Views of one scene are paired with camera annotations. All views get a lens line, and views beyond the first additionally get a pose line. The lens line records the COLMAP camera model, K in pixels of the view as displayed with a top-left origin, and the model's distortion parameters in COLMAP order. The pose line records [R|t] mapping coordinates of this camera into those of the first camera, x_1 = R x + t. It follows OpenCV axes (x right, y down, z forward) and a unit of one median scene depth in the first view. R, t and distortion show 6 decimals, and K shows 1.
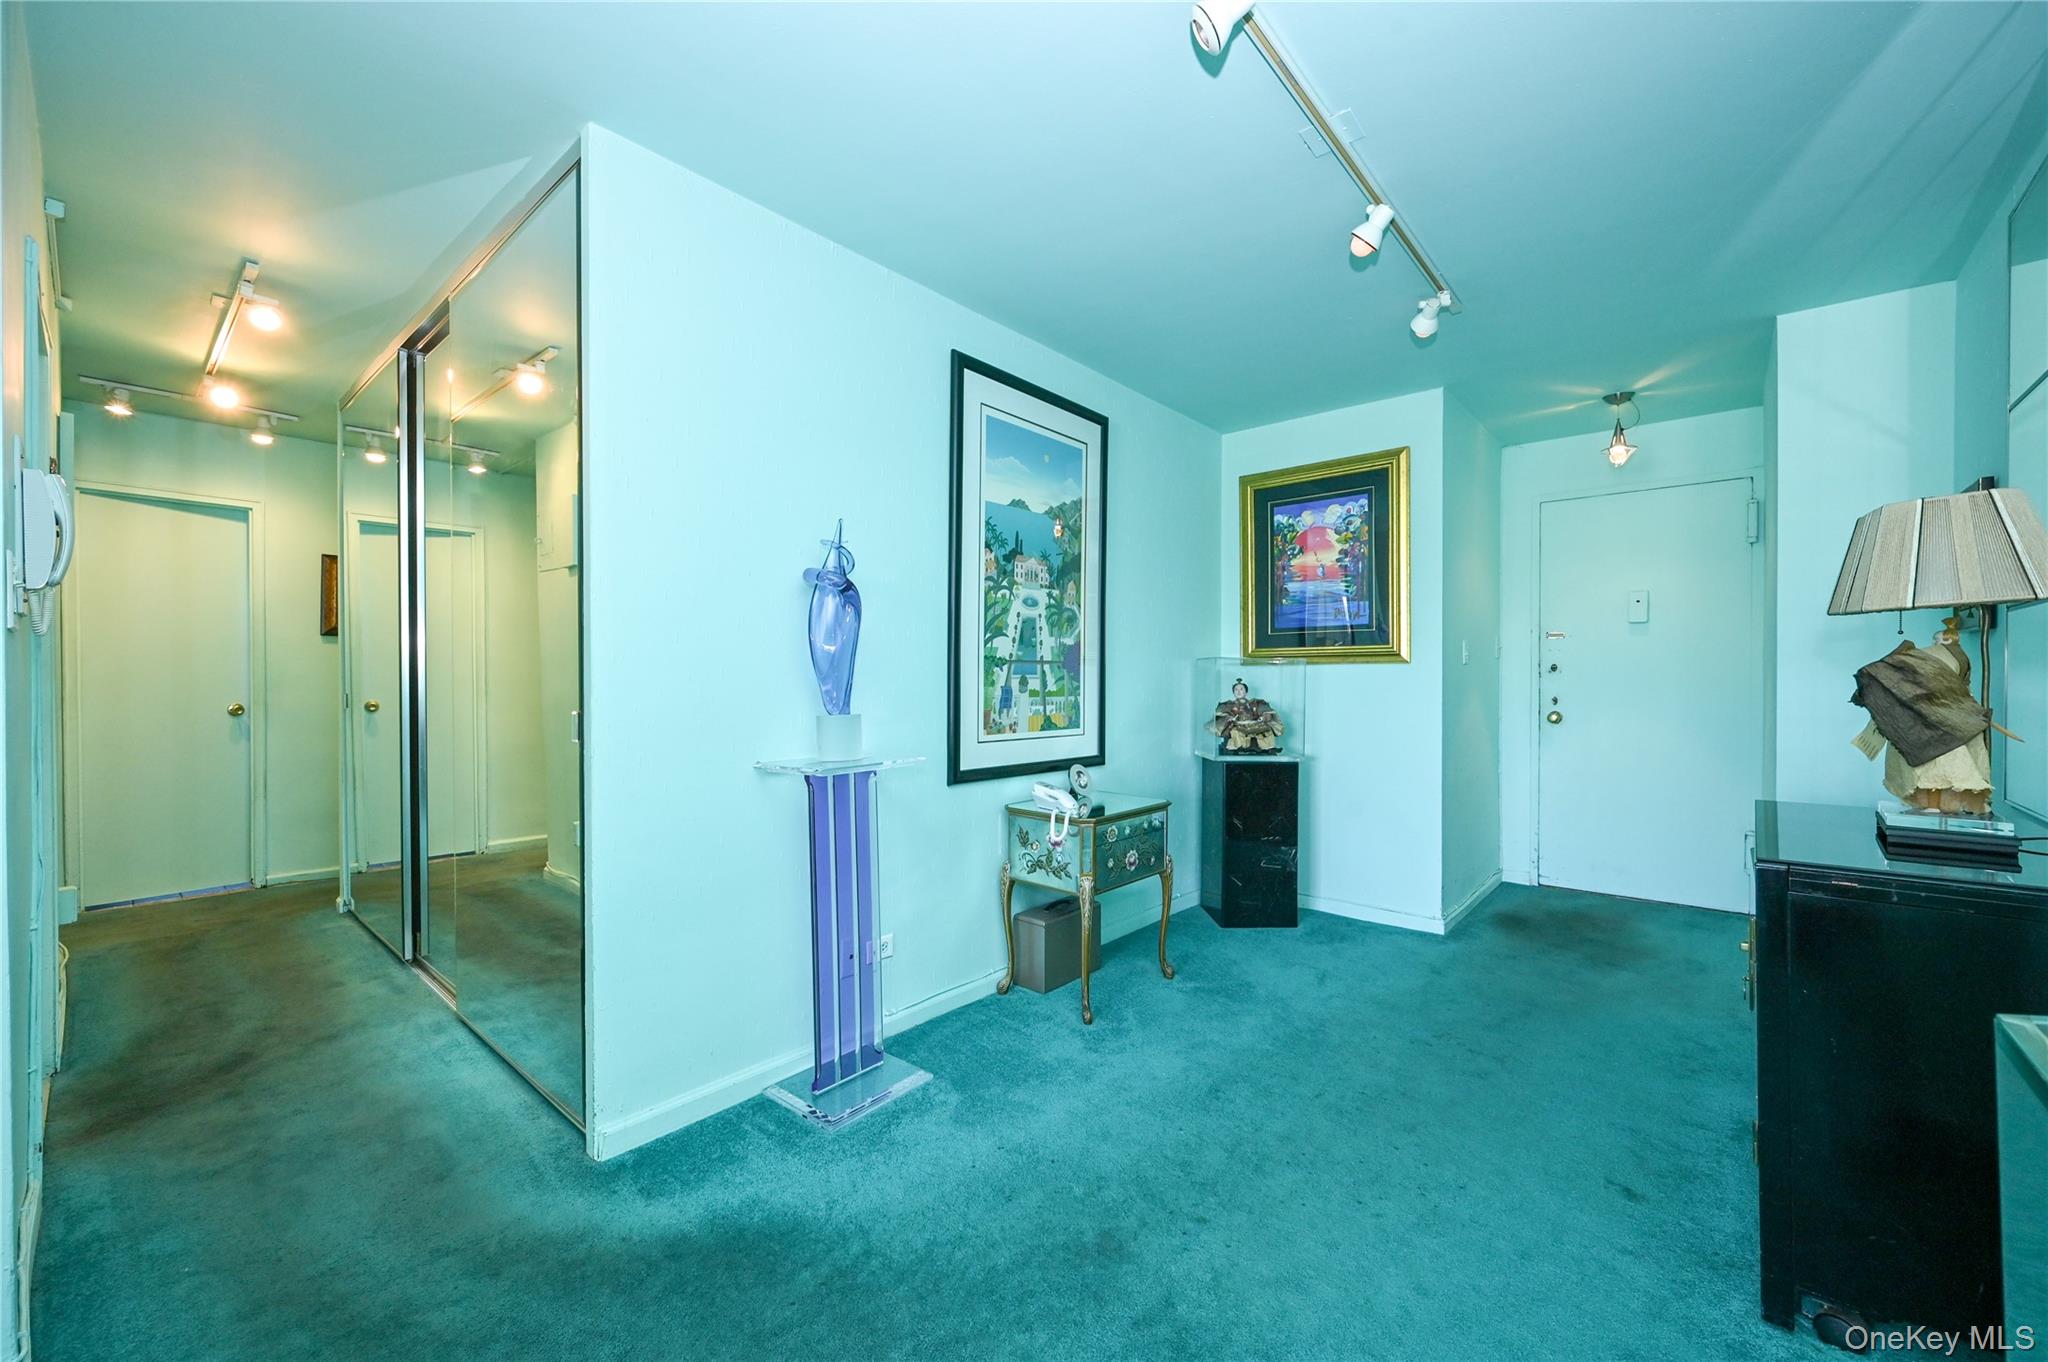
lens RADIAL K [[803.2, 0, 1025.4], [0, 803.2, 682.6], [0, 0, 1]] dist [-0.000937, 0.000442]
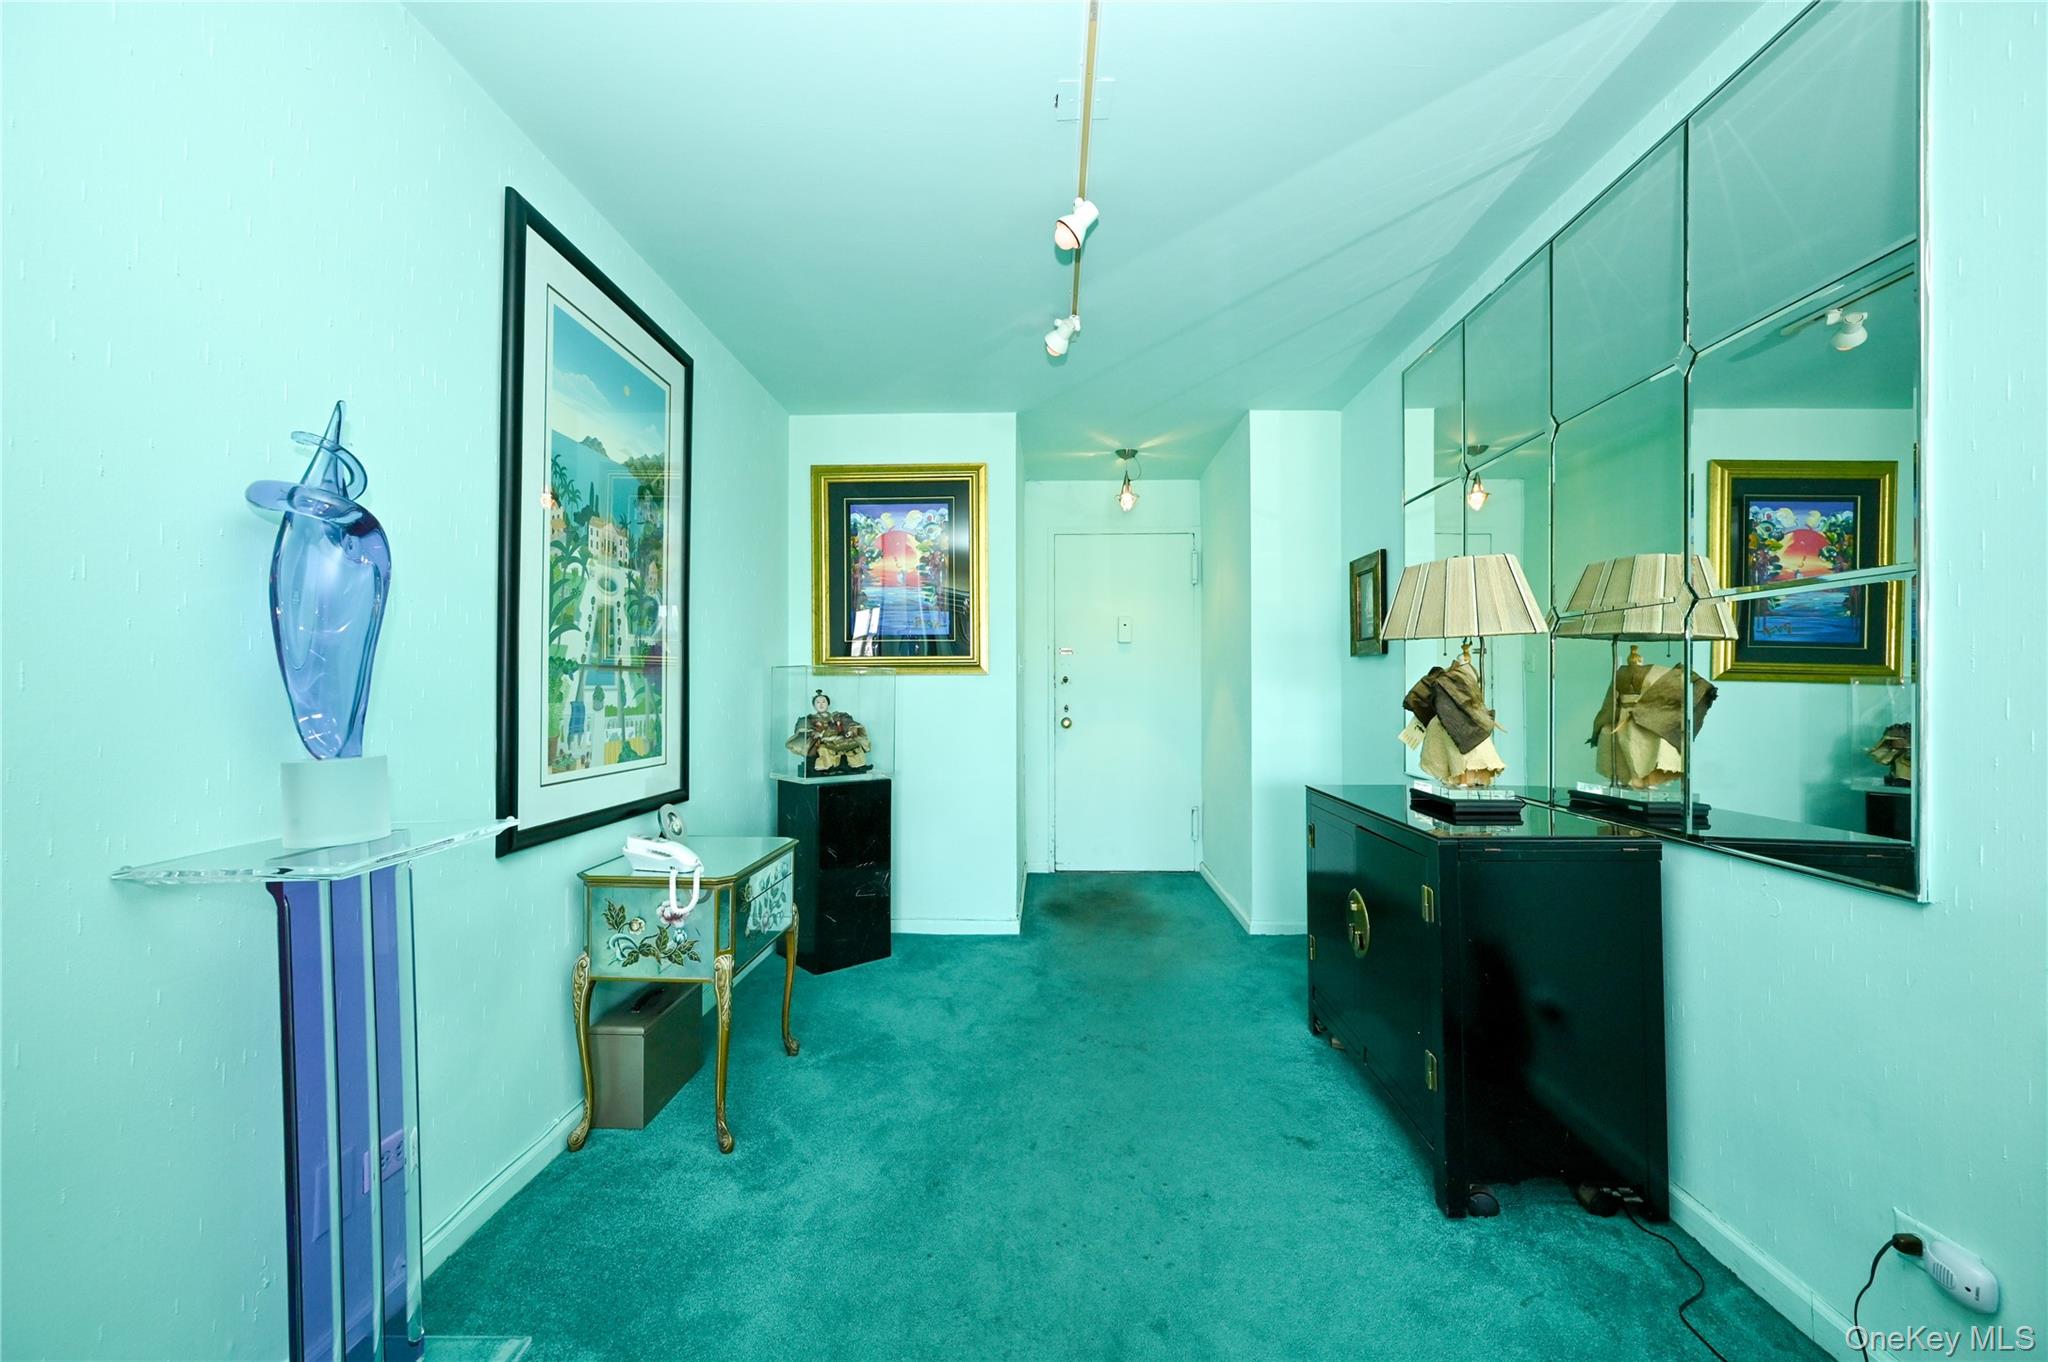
lens RADIAL K [[803.2, 0, 1024.6], [0, 803.2, 683.3], [0, 0, 1]] dist [-0.000937, 0.000442]
pose [[0.775274, 0.002474, 0.631620, -0.158418], [0.005715, 0.999924, -0.010932, -0.001587], [-0.631599, 0.012085, 0.775201, 0.210299]]
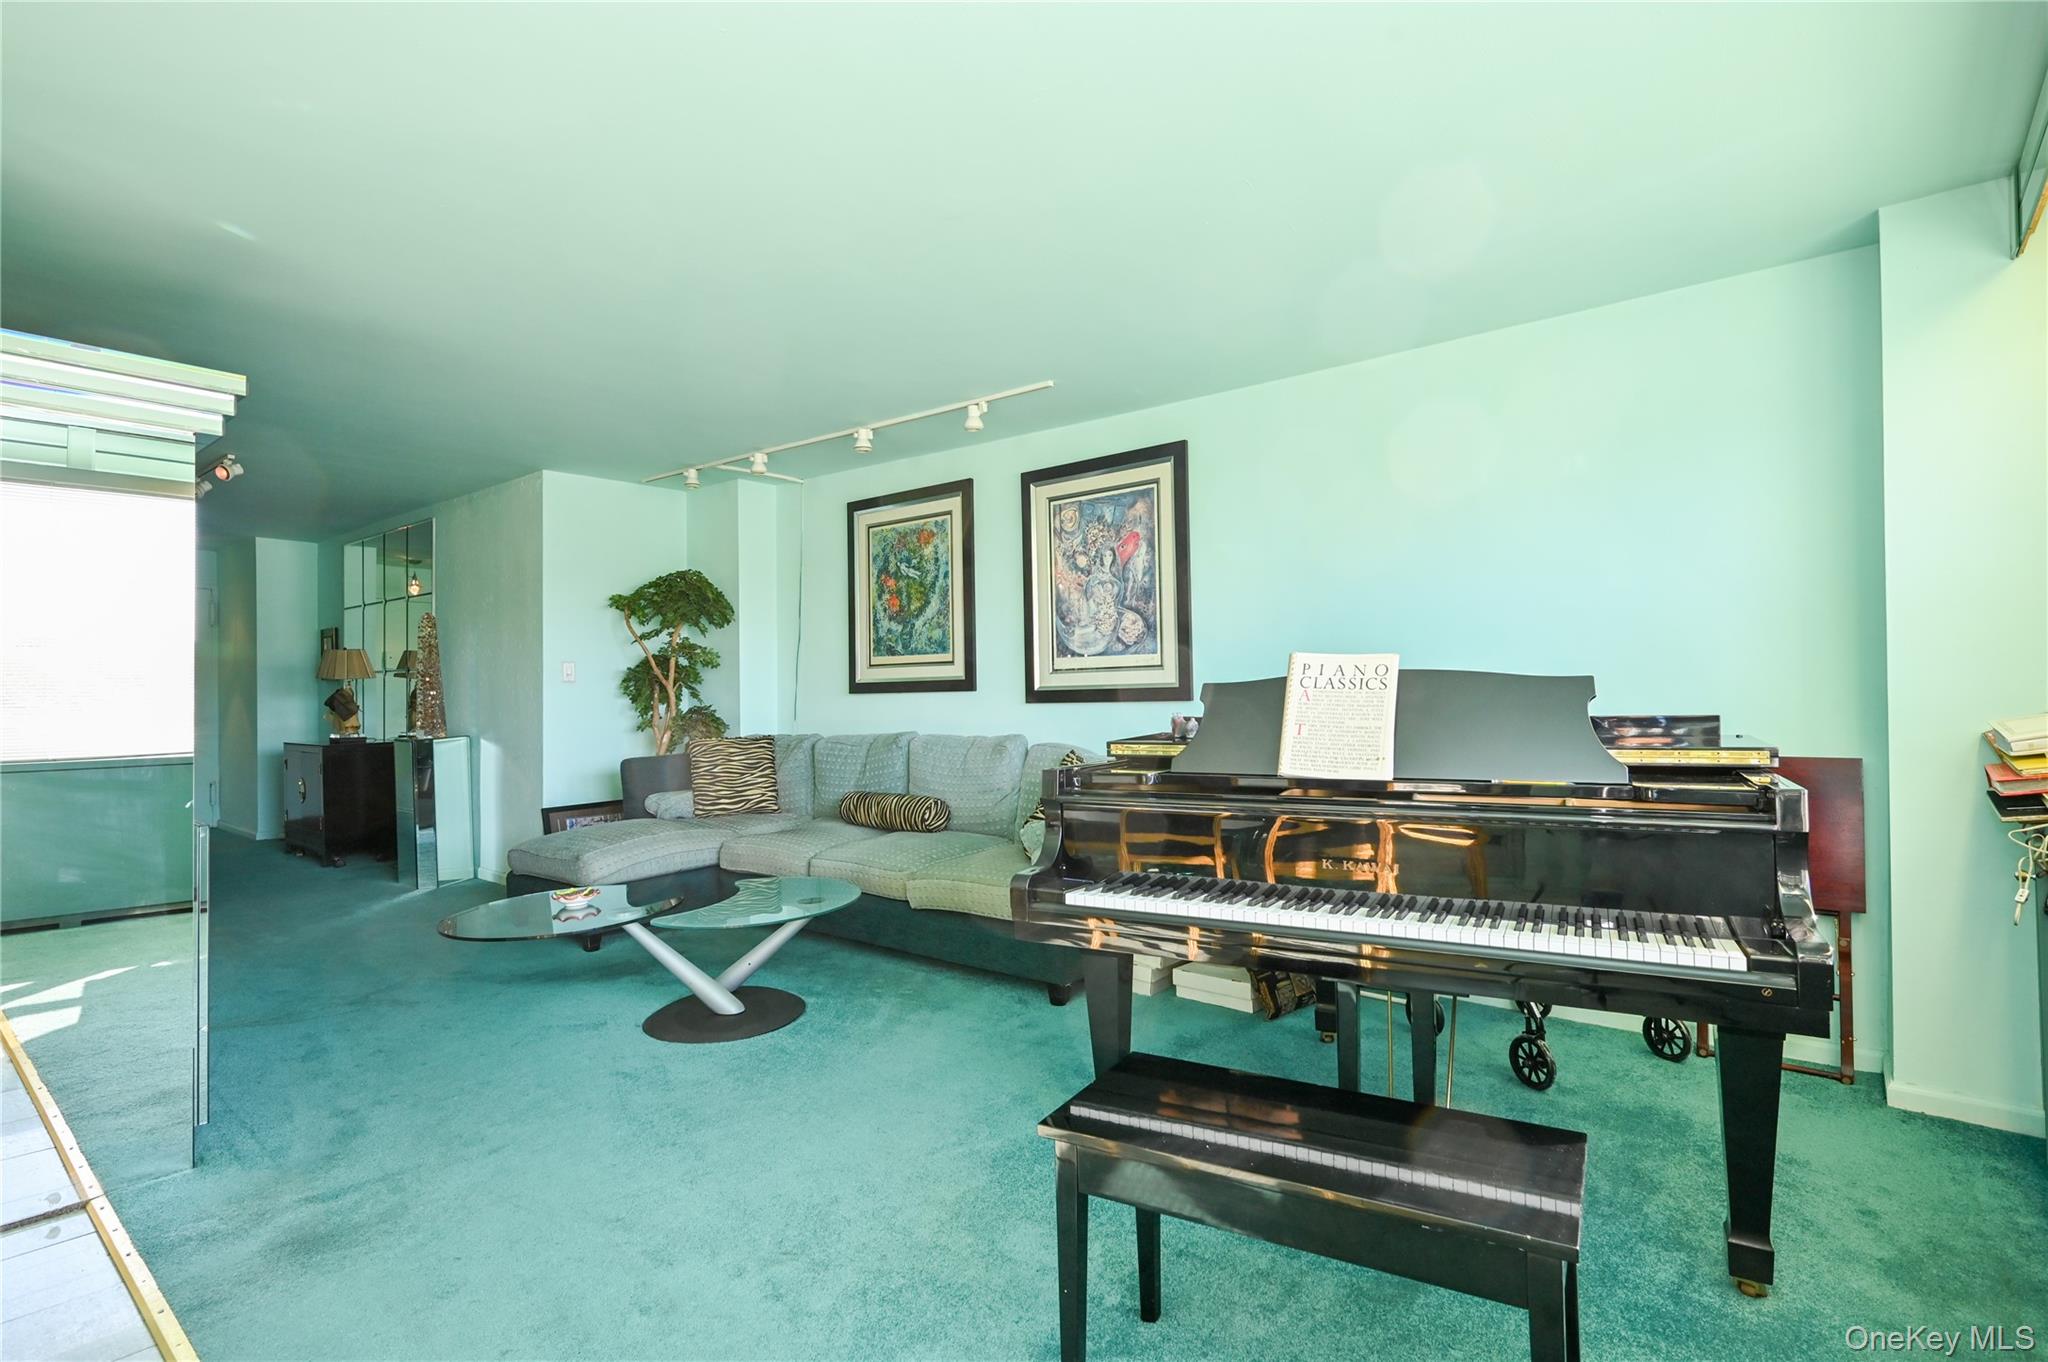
lens RADIAL K [[1001.0, 0, 1015.6], [0, 1001.0, 684.7], [0, 0, 1]] dist [0.004591, 0.001245]
pose [[-0.010108, 0.004387, 0.999939, -1.779189], [0.015657, 0.999868, -0.004228, 0.001707], [-0.999826, 0.015613, -0.010175, -1.029236]]
